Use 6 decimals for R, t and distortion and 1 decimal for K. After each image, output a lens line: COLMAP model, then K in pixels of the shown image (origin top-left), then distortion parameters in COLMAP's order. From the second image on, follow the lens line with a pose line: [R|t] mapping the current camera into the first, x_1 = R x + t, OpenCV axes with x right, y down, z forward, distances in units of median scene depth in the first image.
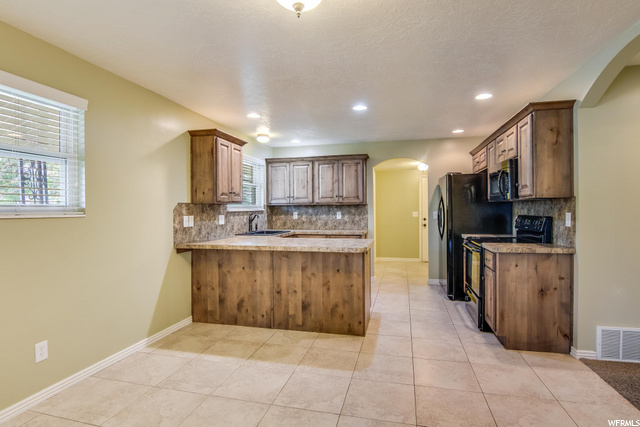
lens RADIAL K [[327.6, 0, 320.0], [0, 327.6, 213.5], [0, 0, 1]] dist [-0.002041, -0.015611]
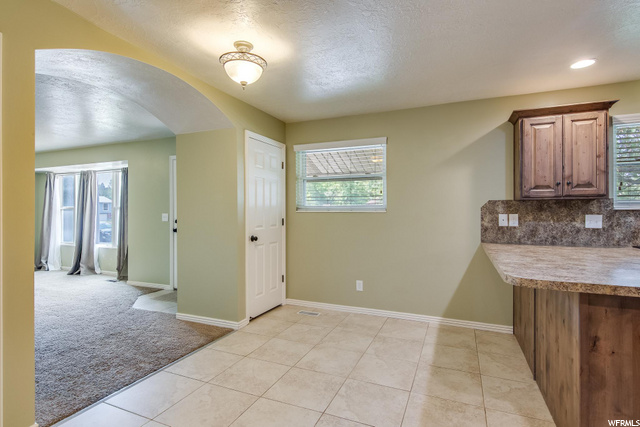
lens RADIAL K [[323.9, 0, 323.5], [0, 323.9, 211.7], [0, 0, 1]] dist [0.003433, -0.000580]
pose [[-0.156191, 0.004874, -0.987715, 0.553437], [-0.010567, 0.999922, 0.006605, -0.000226], [0.987670, 0.011469, -0.156127, 0.617707]]
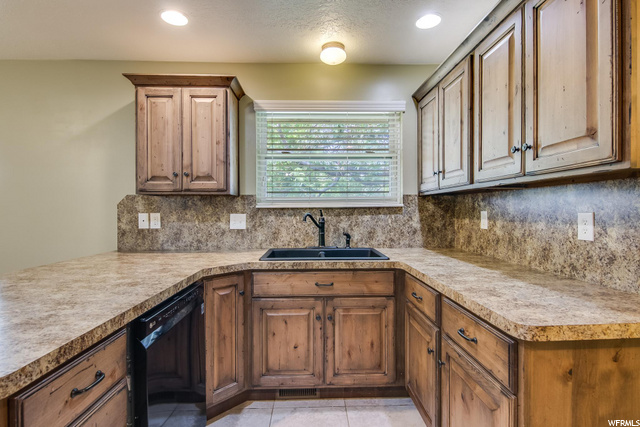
lens RADIAL K [[323.9, 0, 323.5], [0, 323.9, 211.7], [0, 0, 1]] dist [0.003433, -0.000580]
pose [[0.274705, 0.011647, -0.961458, 0.366250], [-0.012804, 0.999882, 0.008454, -0.006643], [0.961443, 0.009988, 0.274822, 1.139819]]
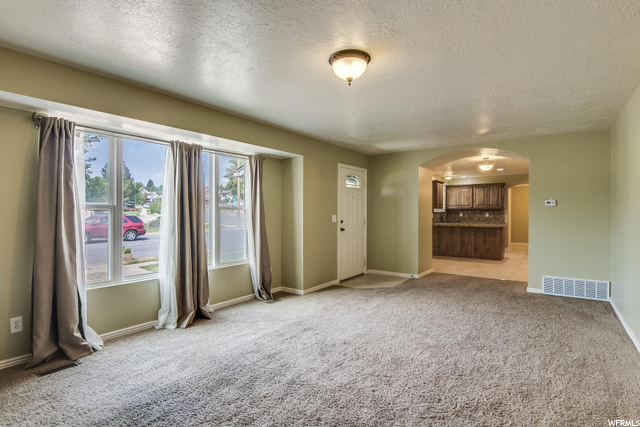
lens RADIAL K [[333.9, 0, 320.0], [0, 333.9, 213.5], [0, 0, 1]] dist [0.003196, 0.000010]
pose [[0.930591, 0.008584, -0.365961, -0.202670], [-0.010528, 0.999939, -0.003316, 0.023020], [0.365910, 0.006939, 0.930624, -1.725575]]
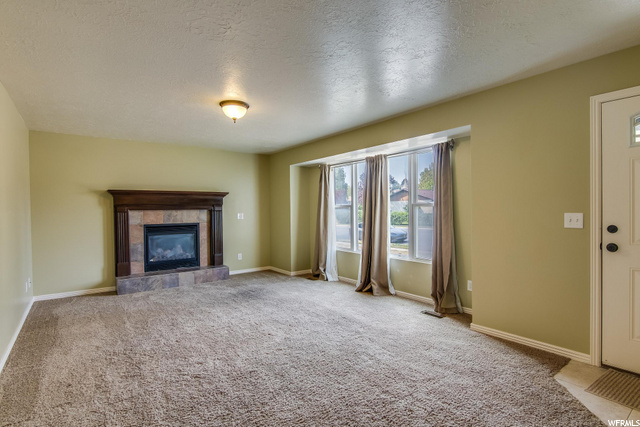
lens RADIAL K [[323.9, 0, 323.5], [0, 323.9, 211.7], [0, 0, 1]] dist [0.003433, -0.000580]
pose [[-0.627780, 0.019598, -0.778144, 0.188318], [0.006768, 0.999783, 0.019720, 0.003883], [0.778361, 0.007113, -0.627776, -0.244677]]
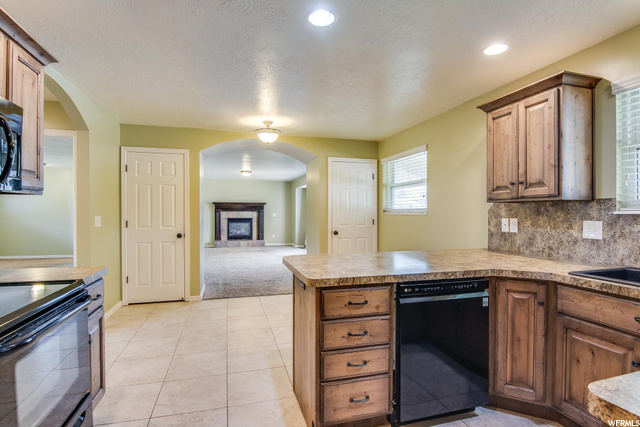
lens RADIAL K [[327.6, 0, 320.0], [0, 327.6, 213.5], [0, 0, 1]] dist [-0.002041, -0.015611]
pose [[-0.865106, 0.006132, -0.501552, 0.381708], [-0.003166, 0.999839, 0.017685, -0.016684], [0.501580, 0.016888, -0.864946, 1.417415]]
